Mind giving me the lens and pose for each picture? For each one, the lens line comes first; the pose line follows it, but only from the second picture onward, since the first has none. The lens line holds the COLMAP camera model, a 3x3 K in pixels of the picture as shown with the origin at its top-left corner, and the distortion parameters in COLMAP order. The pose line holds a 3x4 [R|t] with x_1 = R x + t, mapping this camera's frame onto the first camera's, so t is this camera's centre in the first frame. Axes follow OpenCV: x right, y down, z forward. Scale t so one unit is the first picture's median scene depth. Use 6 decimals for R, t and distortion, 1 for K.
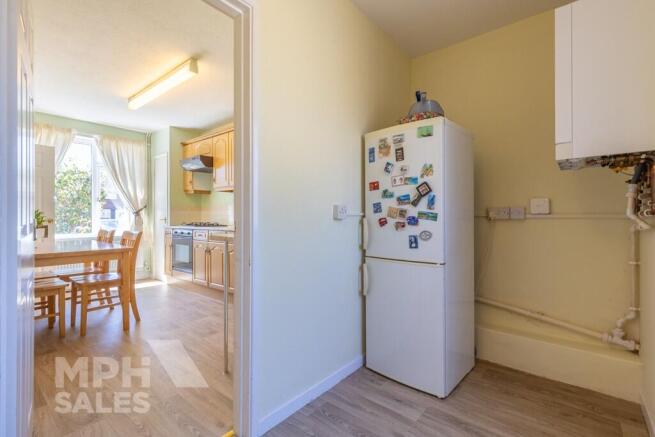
lens RADIAL K [[297.2, 0, 328.2], [0, 297.2, 217.5], [0, 0, 1]] dist [-0.004628, 0.000272]
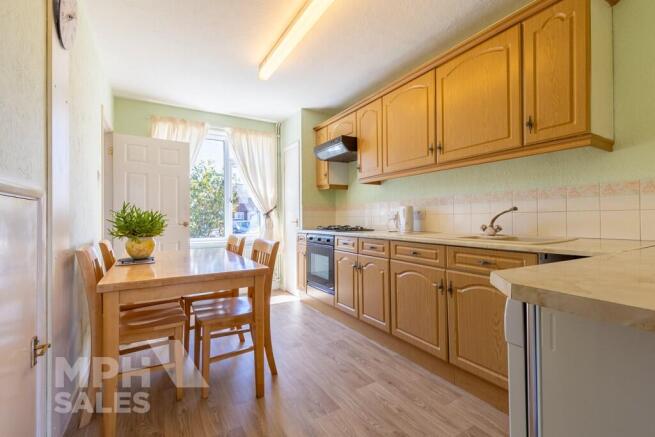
lens RADIAL K [[297.2, 0, 330.1], [0, 297.2, 214.1], [0, 0, 1]] dist [-0.004628, 0.000272]
pose [[0.938892, -0.013284, -0.343954, -0.190209], [0.009298, 0.999869, -0.013236, -0.003168], [0.344085, 0.009229, 0.938893, 0.270337]]
